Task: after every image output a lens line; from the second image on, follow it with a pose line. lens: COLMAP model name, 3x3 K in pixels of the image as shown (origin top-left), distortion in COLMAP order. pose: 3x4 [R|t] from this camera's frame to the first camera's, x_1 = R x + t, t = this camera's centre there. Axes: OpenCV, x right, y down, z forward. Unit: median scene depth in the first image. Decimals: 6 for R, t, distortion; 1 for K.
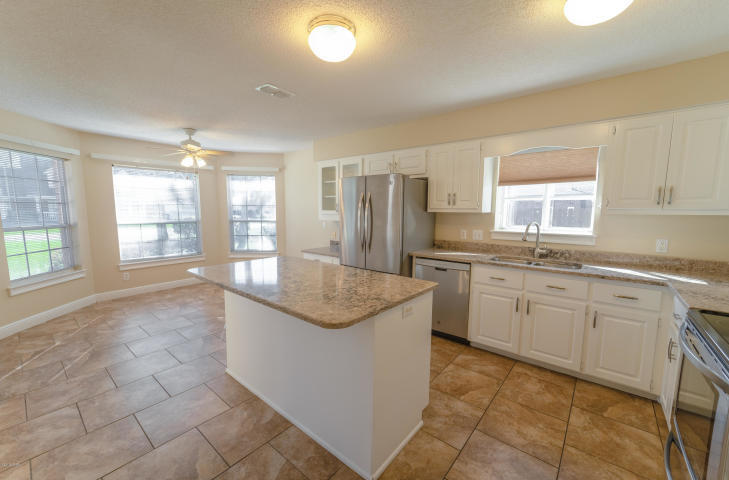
lens RADIAL K [[289.0, 0, 366.8], [0, 289.0, 249.3], [0, 0, 1]] dist [0.000710, 0.000142]
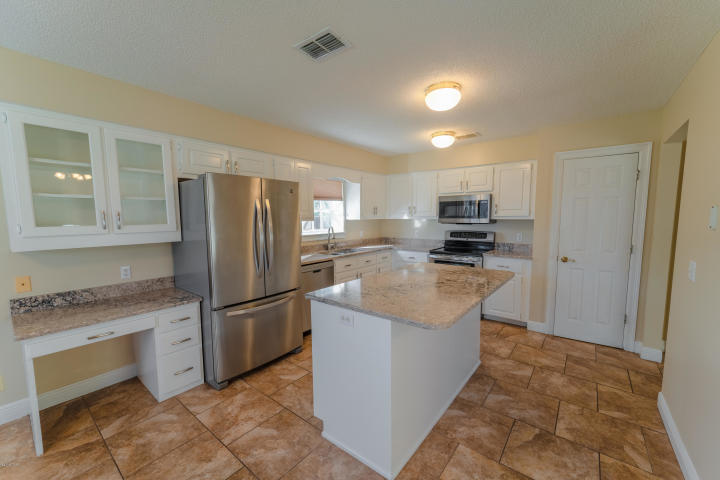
lens RADIAL K [[291.8, 0, 362.5], [0, 291.8, 243.7], [0, 0, 1]] dist [0.000388, 0.000511]
pose [[-0.018687, -0.093856, 0.995410, -0.958041], [0.152092, 0.983731, 0.095610, -0.128910], [-0.988190, 0.153180, -0.004108, 0.894593]]
